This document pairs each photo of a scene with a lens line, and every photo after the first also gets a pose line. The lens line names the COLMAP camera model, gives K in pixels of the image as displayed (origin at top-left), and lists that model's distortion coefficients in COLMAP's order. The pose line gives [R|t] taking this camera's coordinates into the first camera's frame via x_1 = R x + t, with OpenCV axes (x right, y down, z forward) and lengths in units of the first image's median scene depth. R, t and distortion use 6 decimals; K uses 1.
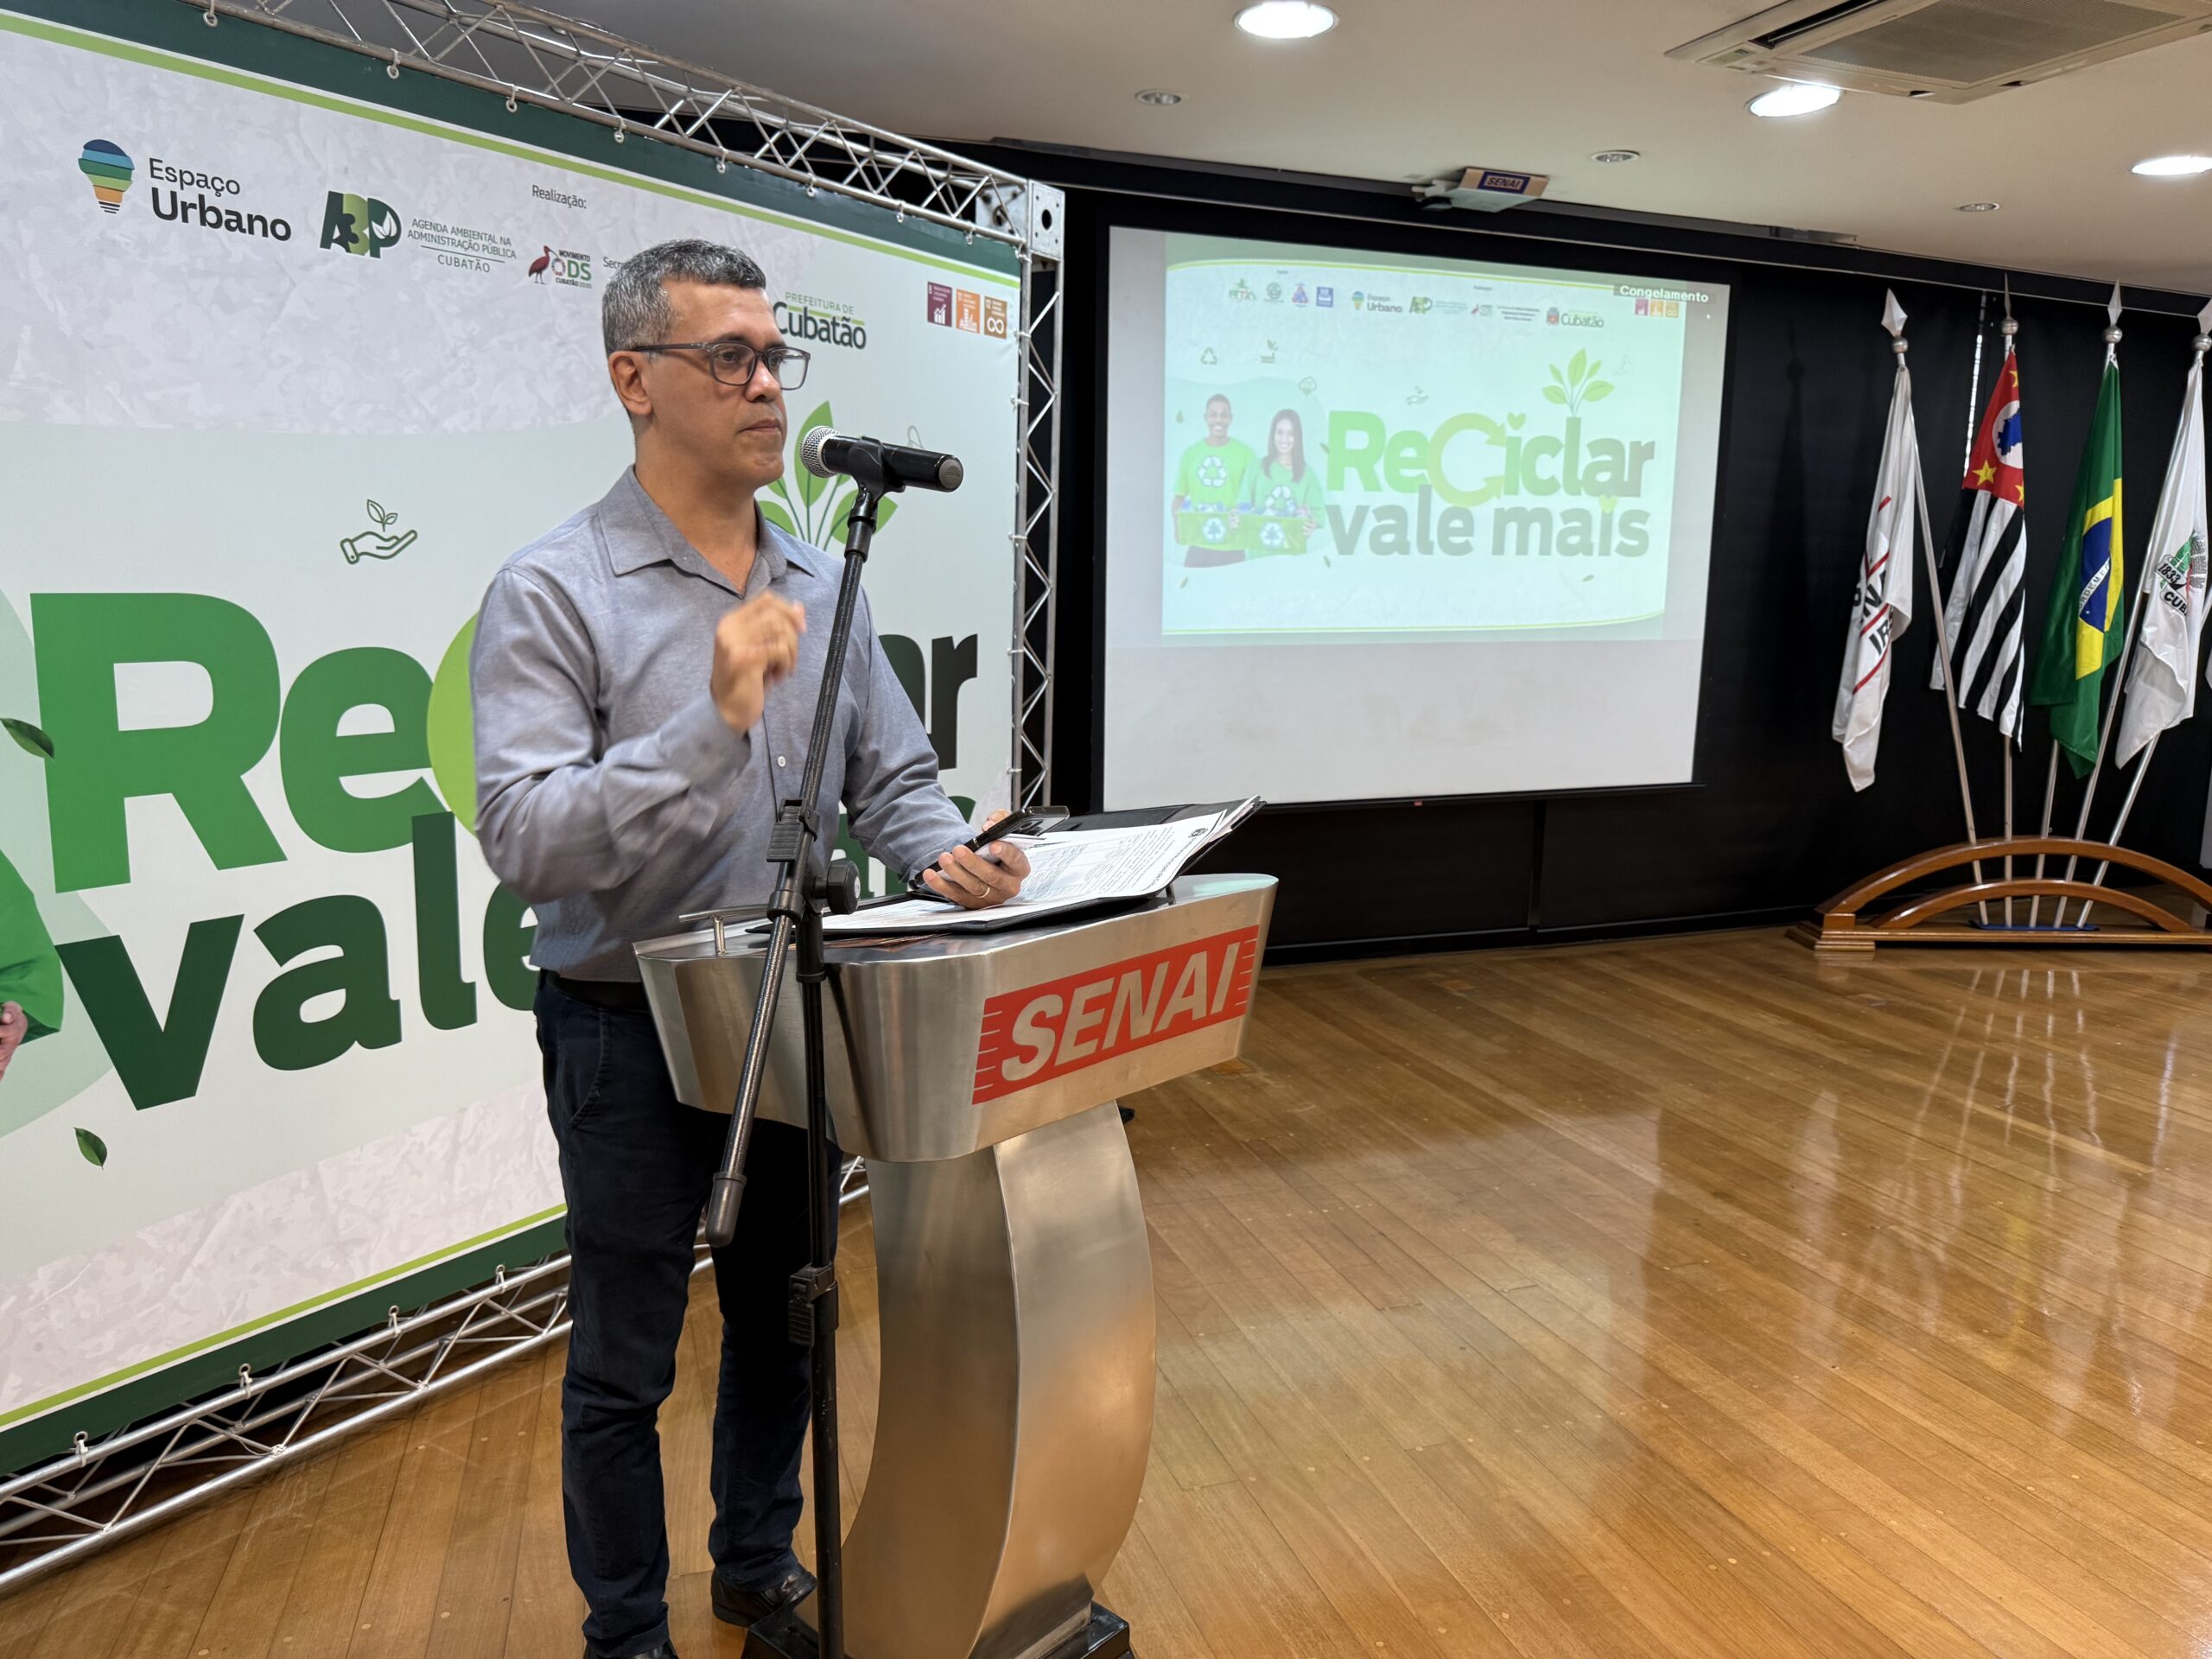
lens RADIAL K [[1568.0, 0, 1101.8], [0, 1568.0, 833.7], [0, 0, 1]] dist [0.028177, -0.038211]
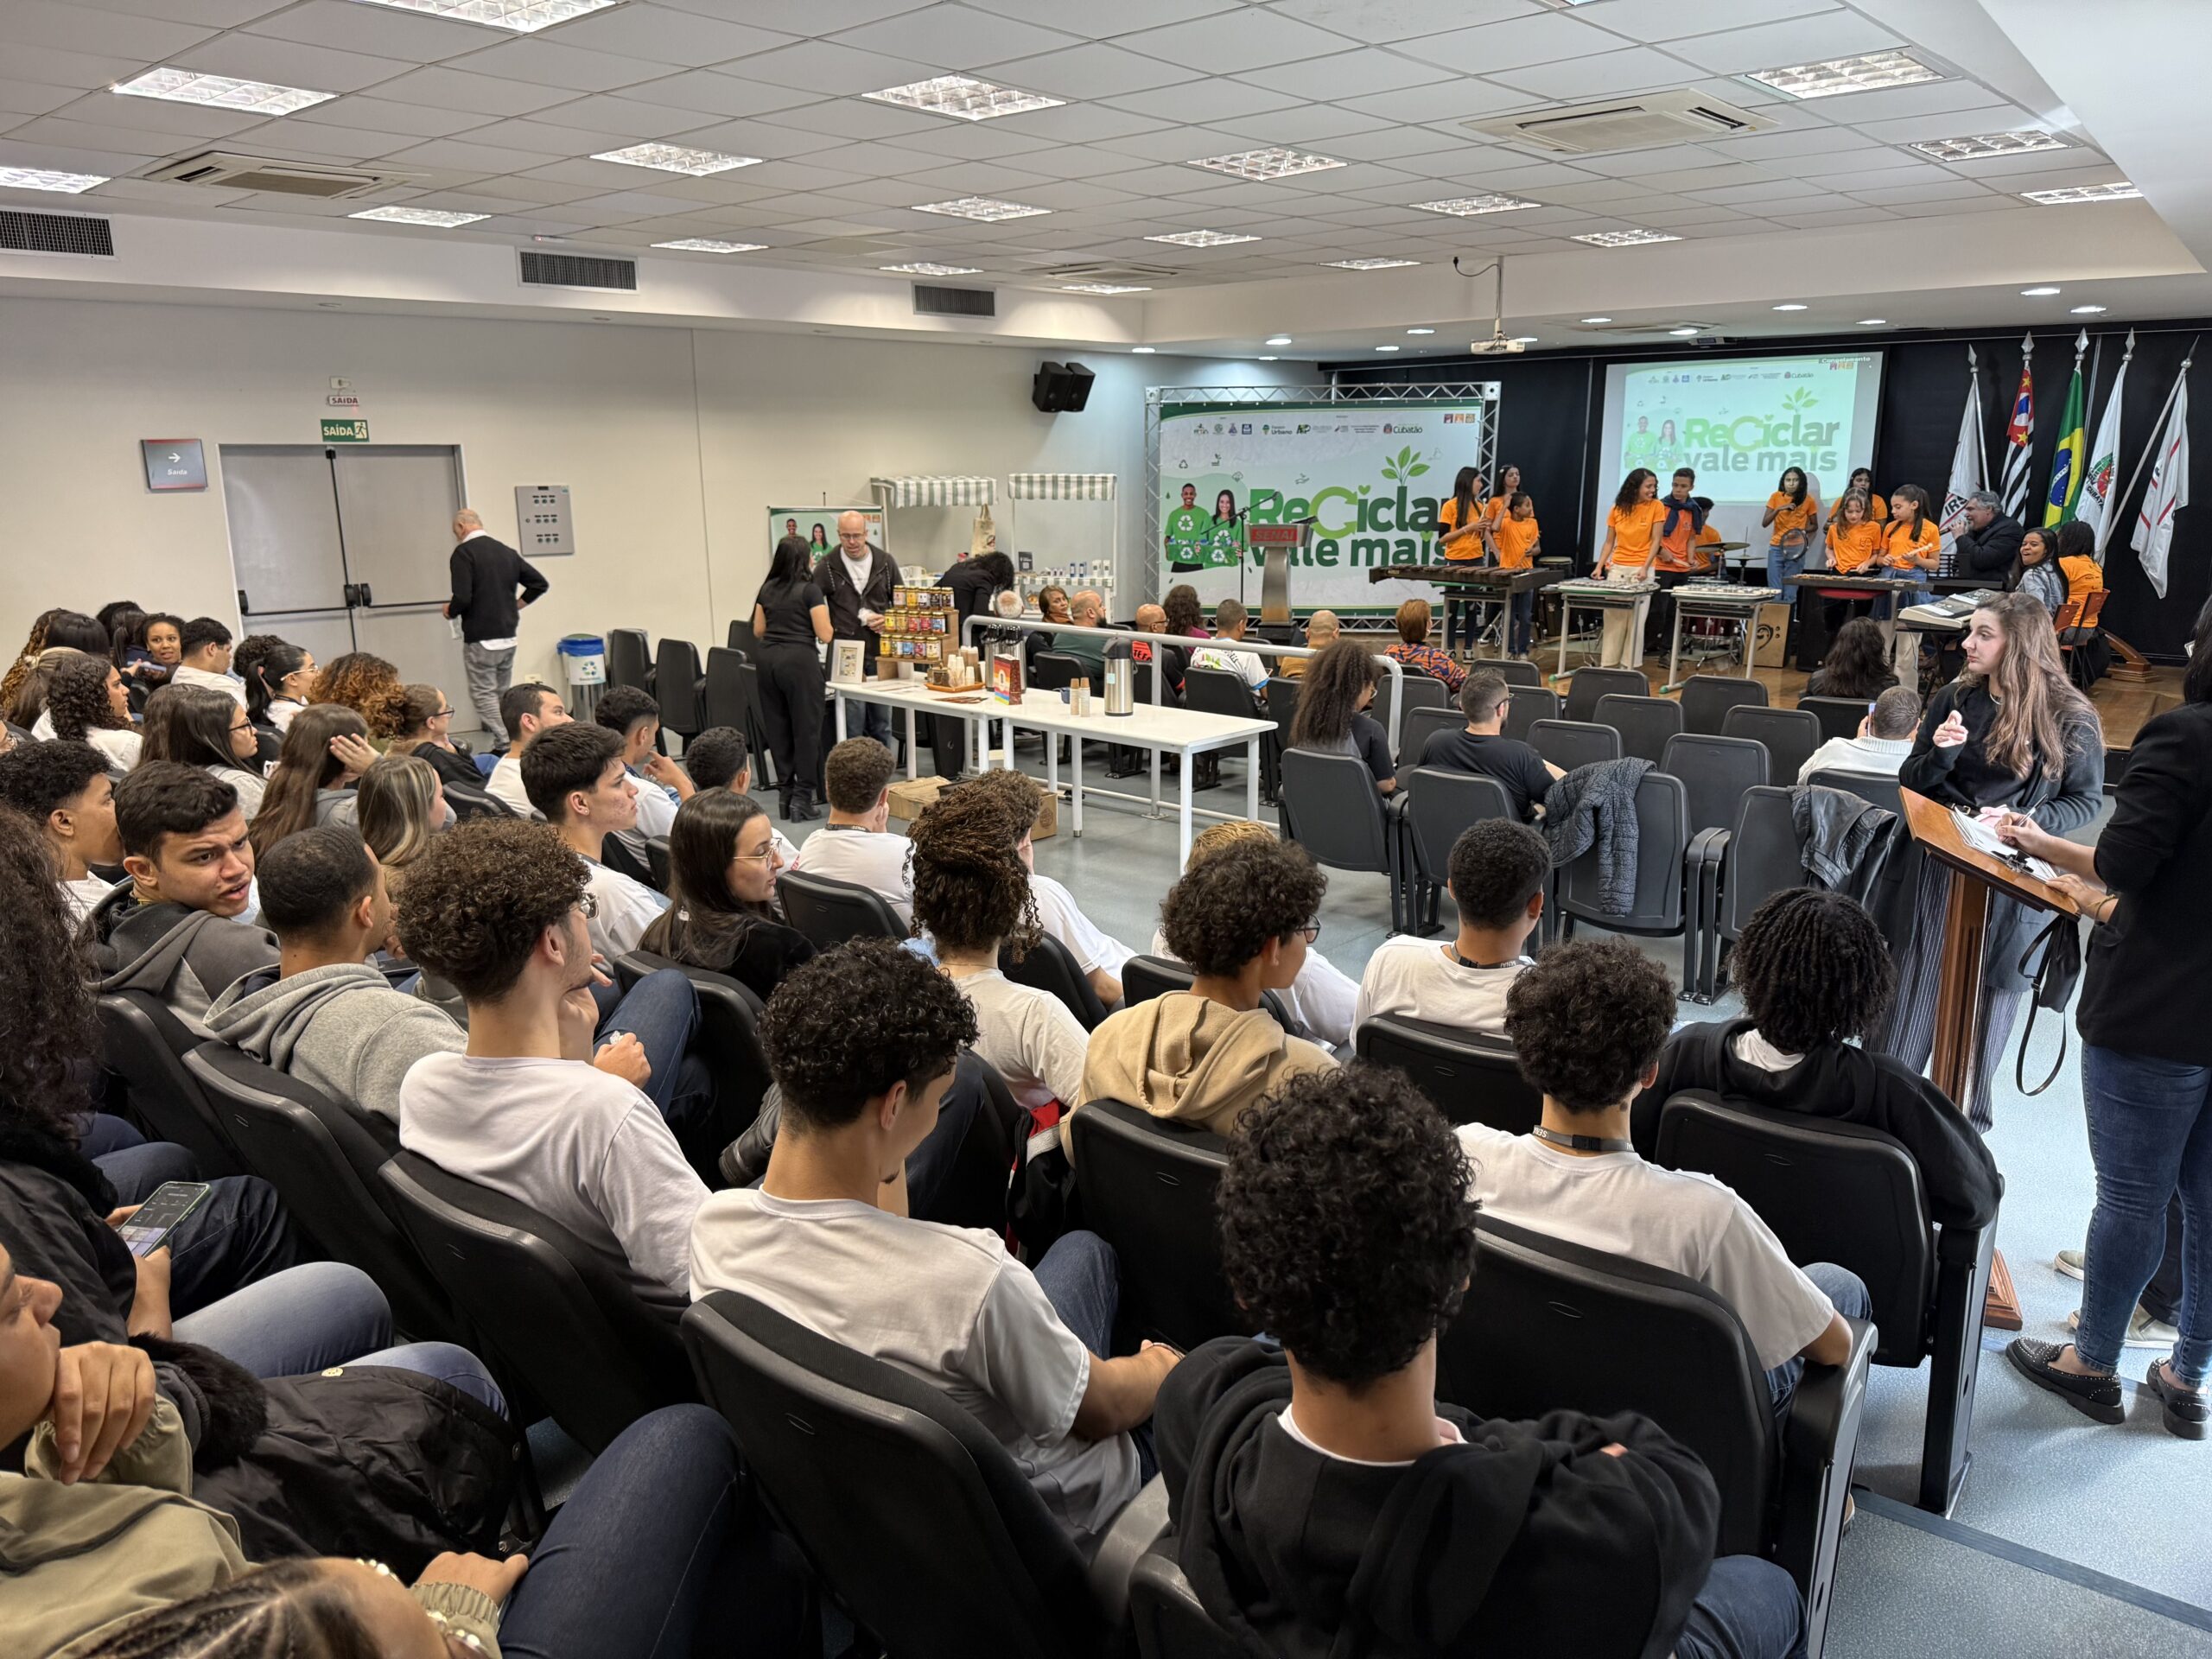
lens RADIAL K [[1615.3, 0, 1076.2], [0, 1615.3, 886.3], [0, 0, 1]] dist [0.042976, -0.049735]
pose [[0.443340, 0.211501, -0.871044, 3.339162], [-0.137136, 0.976328, 0.167266, 0.285220], [0.885801, 0.045296, 0.461849, -1.757744]]
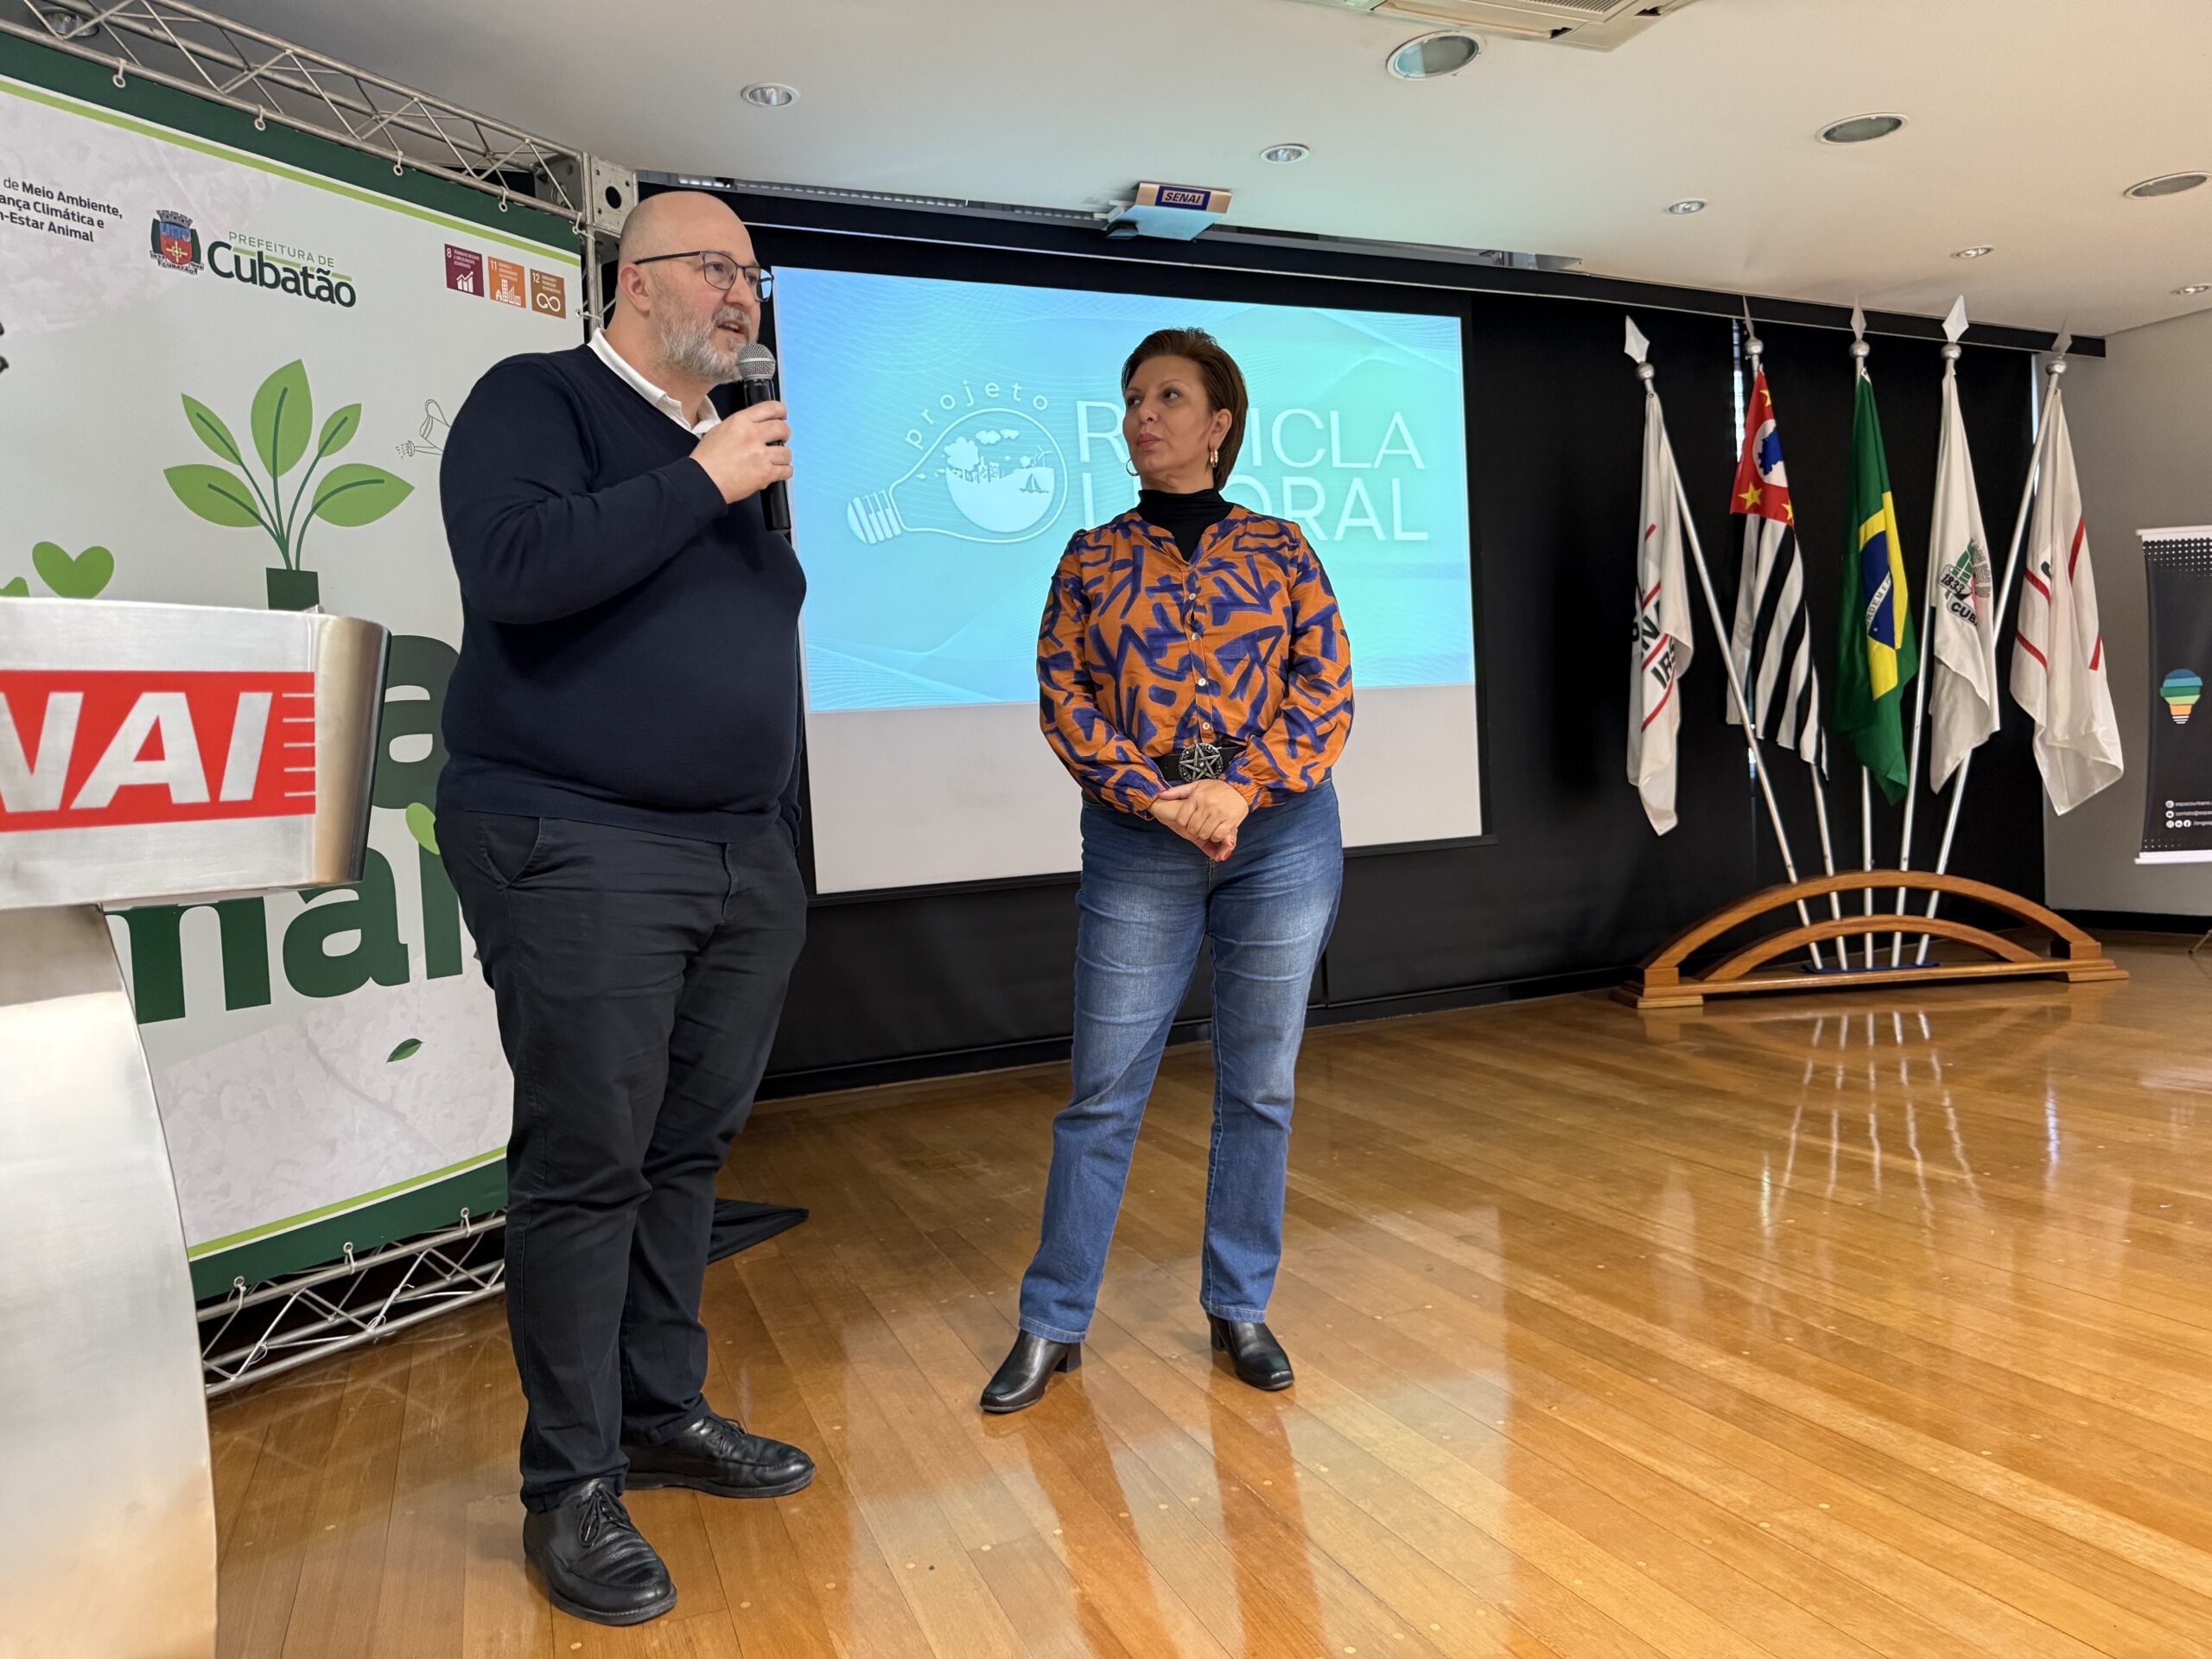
lens RADIAL K [[1568.0, 0, 1097.7], [0, 1568.0, 830.9], [0, 0, 1]] dist [0.028177, -0.038211]
pose [[0.996542, -0.072184, 0.041148, 0.180894], [0.076862, 0.988975, -0.126570, 0.107270], [-0.031558, 0.129295, 0.991104, 0.142750]]
